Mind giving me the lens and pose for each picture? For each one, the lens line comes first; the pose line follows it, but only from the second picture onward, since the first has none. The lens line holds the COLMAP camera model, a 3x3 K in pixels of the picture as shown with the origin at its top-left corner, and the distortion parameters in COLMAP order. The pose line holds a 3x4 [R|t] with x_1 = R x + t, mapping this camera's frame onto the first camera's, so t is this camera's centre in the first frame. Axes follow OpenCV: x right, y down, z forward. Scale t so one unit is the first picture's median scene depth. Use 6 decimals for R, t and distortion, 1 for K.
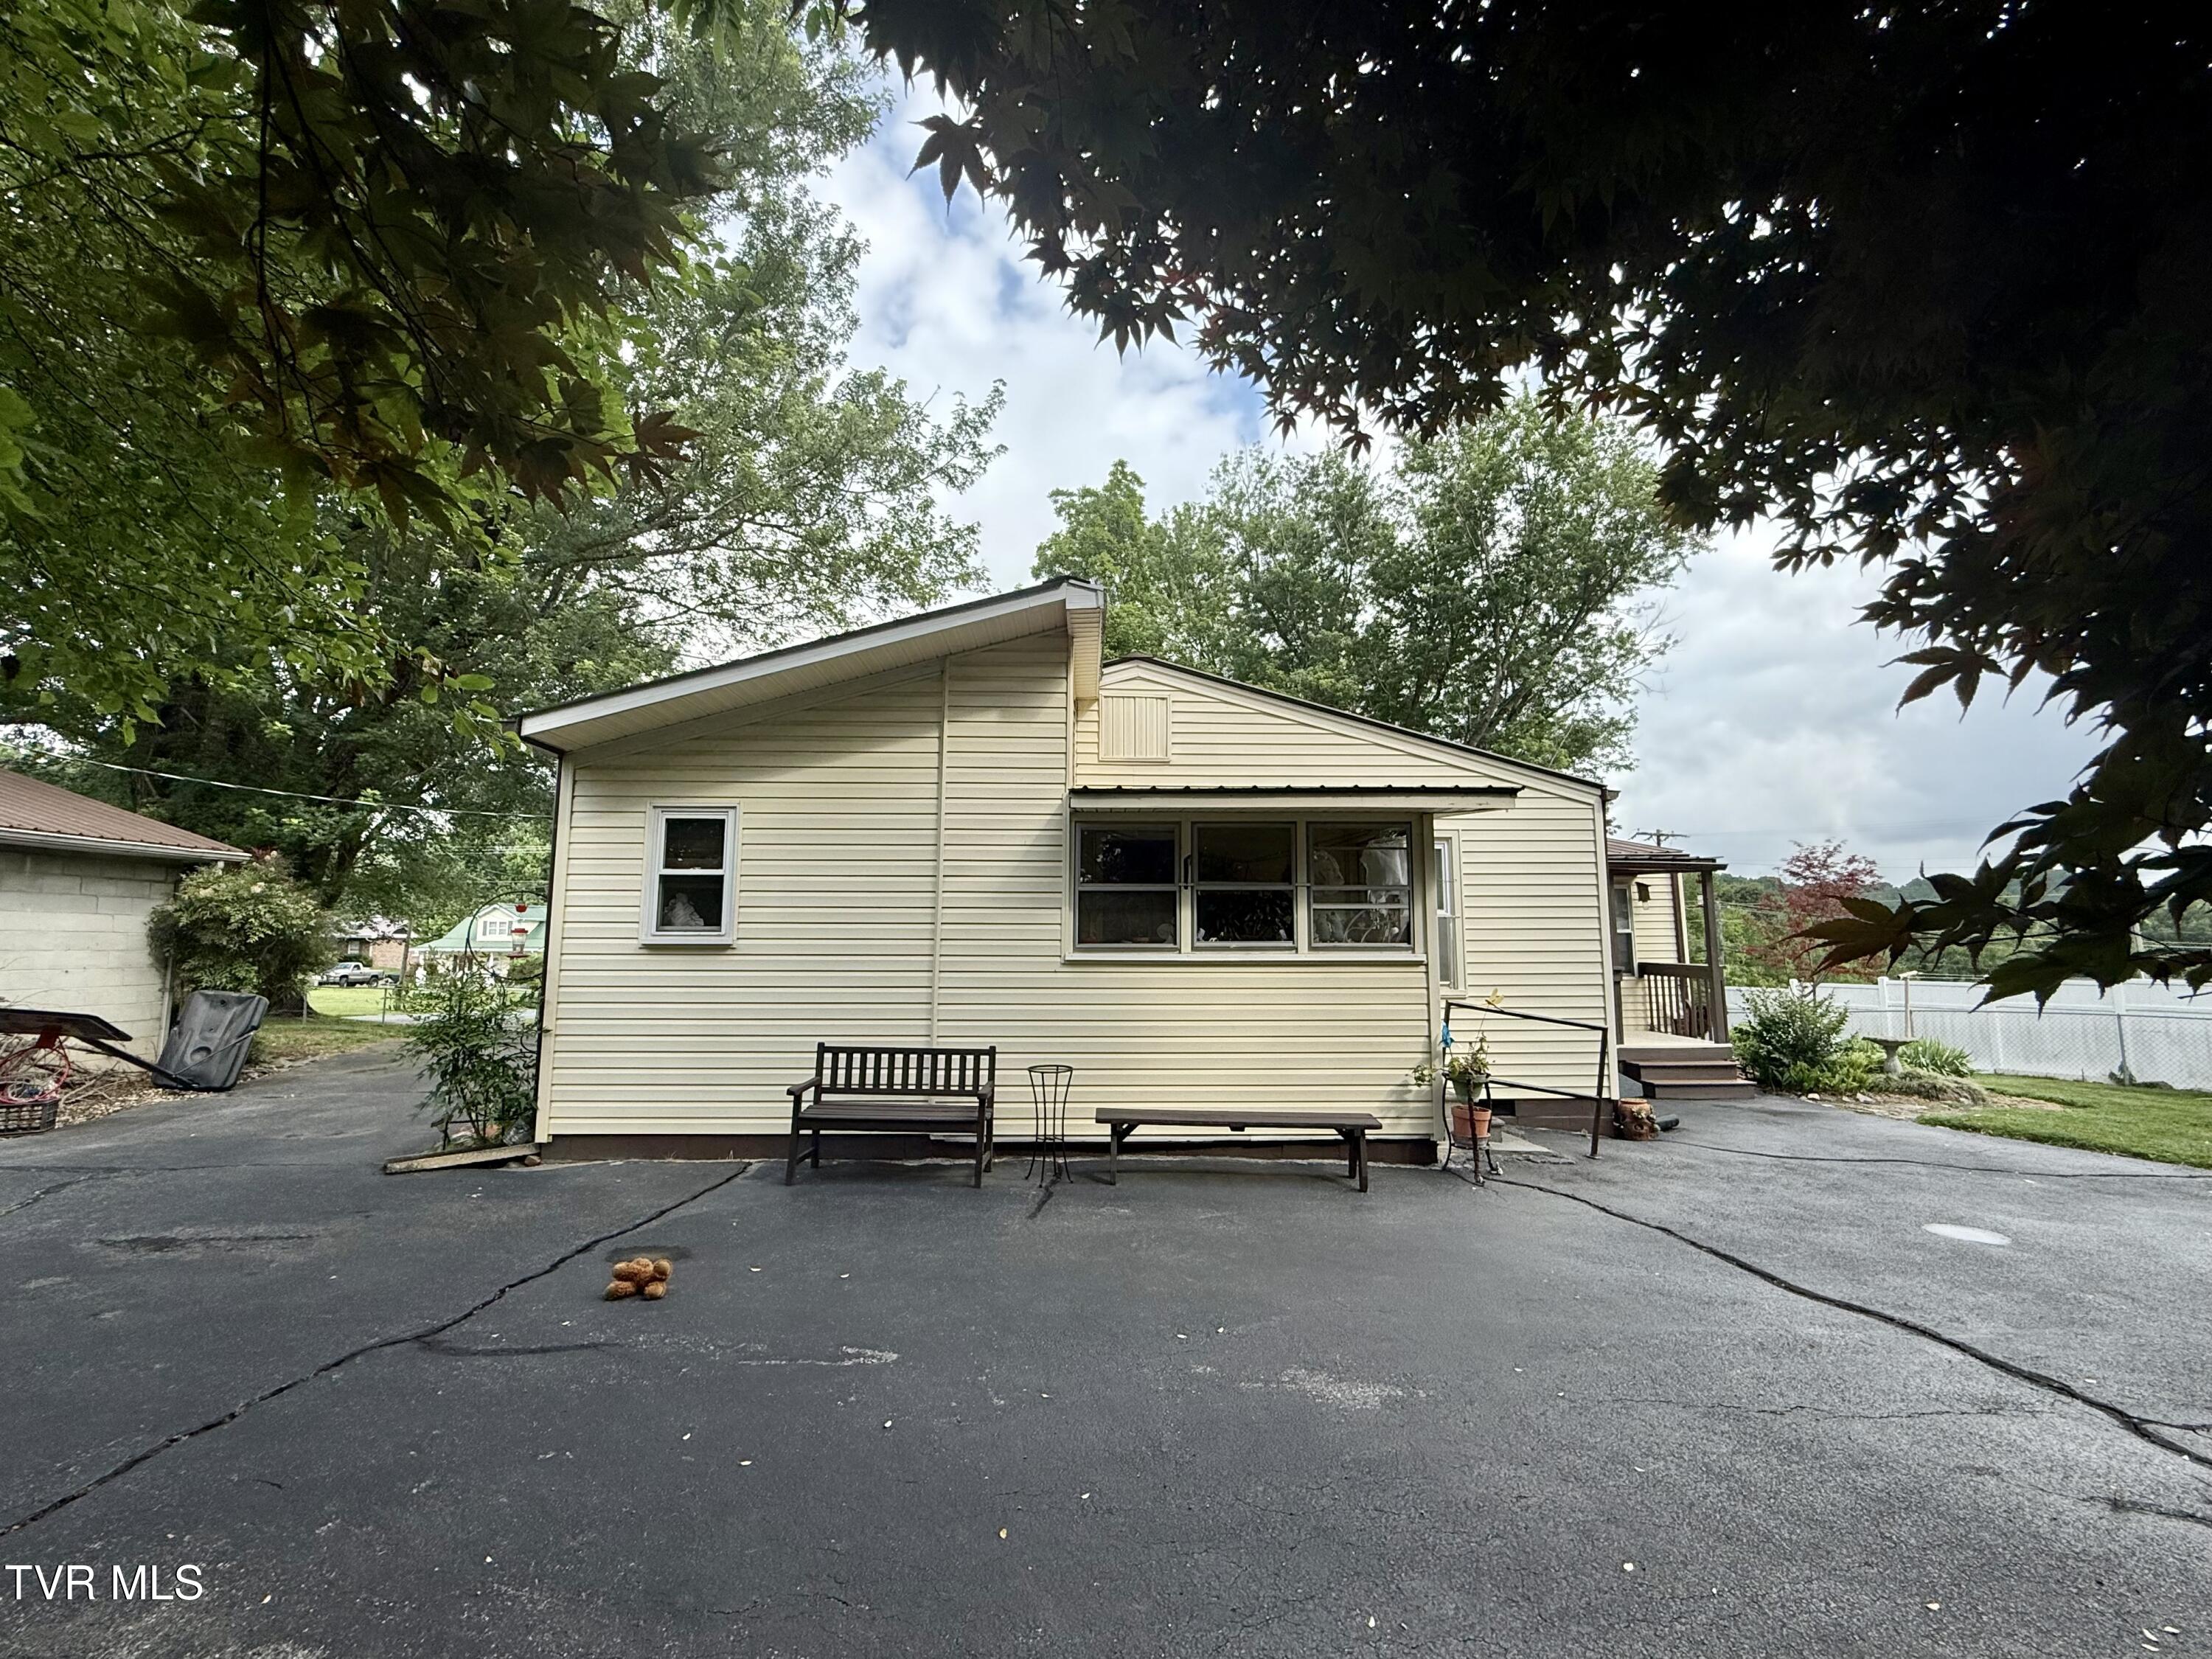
lens RADIAL K [[958.0, 0, 1105.0], [0, 958.0, 827.8], [0, 0, 1]] dist [0.000389, 0.000005]
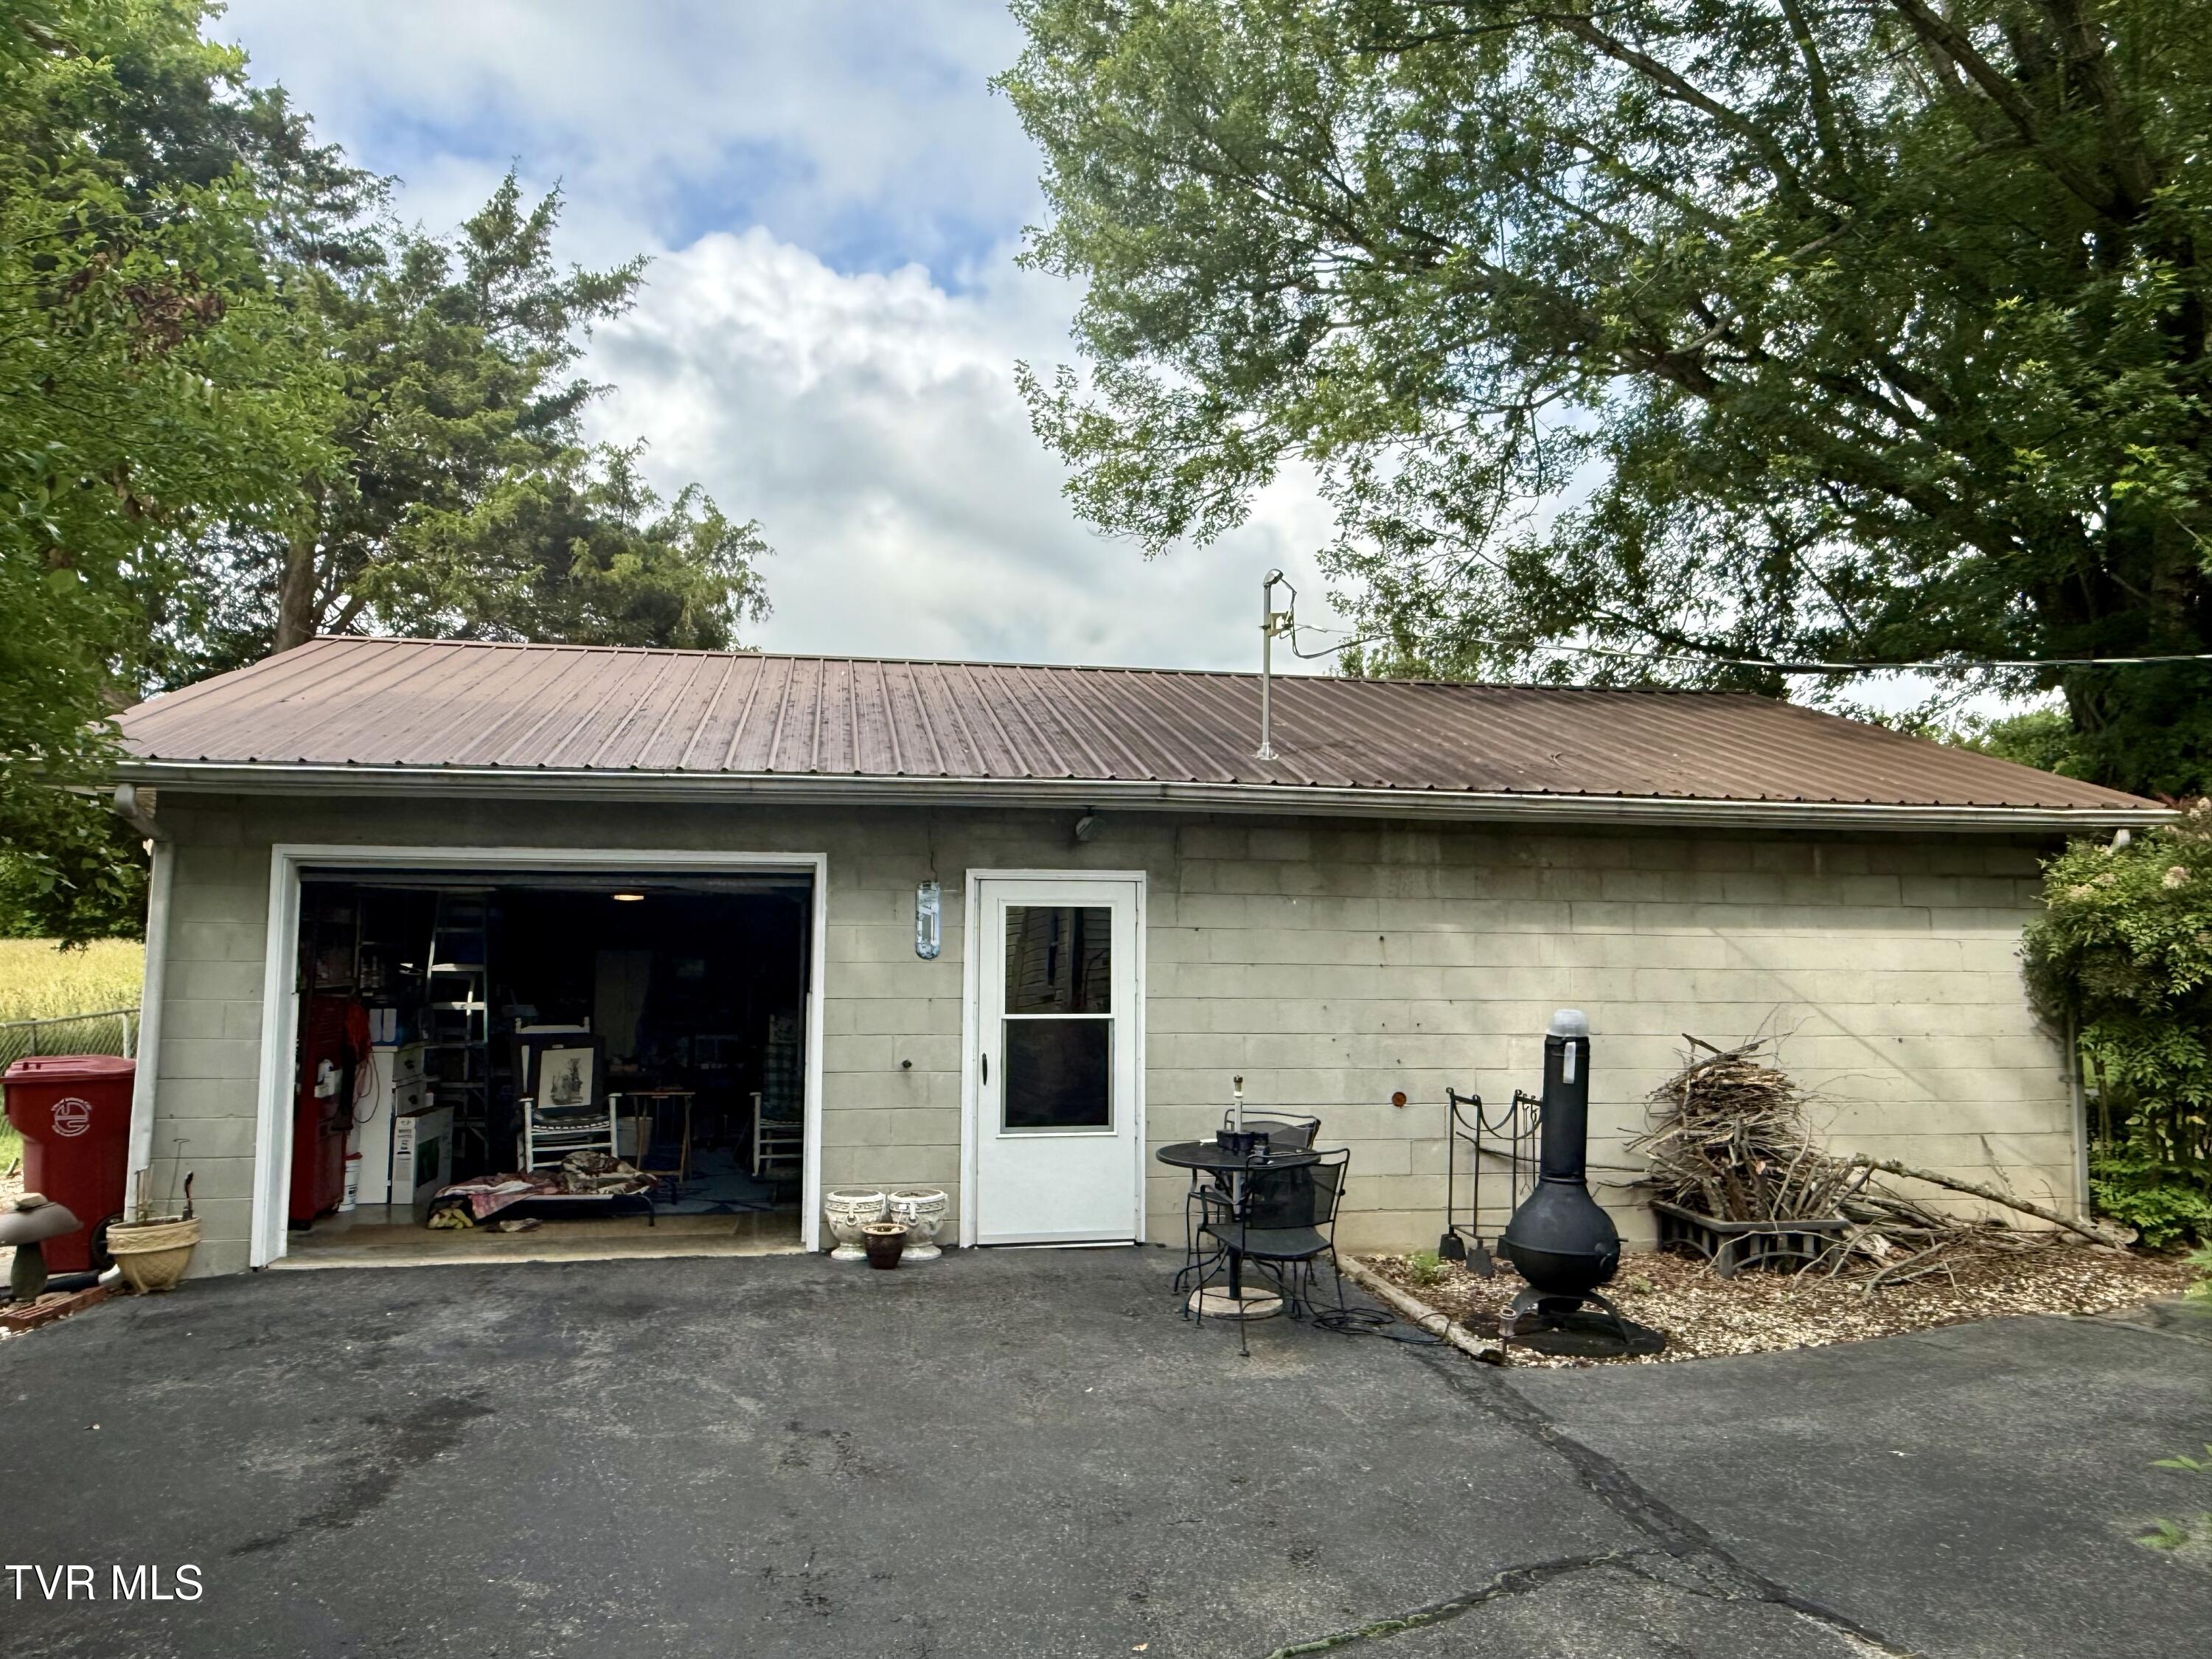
lens RADIAL K [[1547.3, 0, 1105.8], [0, 1547.3, 829.8], [0, 0, 1]] dist [0.002813, 0.000545]
pose [[0.183422, -0.083112, -0.979515, -0.237098], [0.115019, 0.991390, -0.062582, 0.026905], [0.976282, -0.101184, 0.191402, 0.348452]]
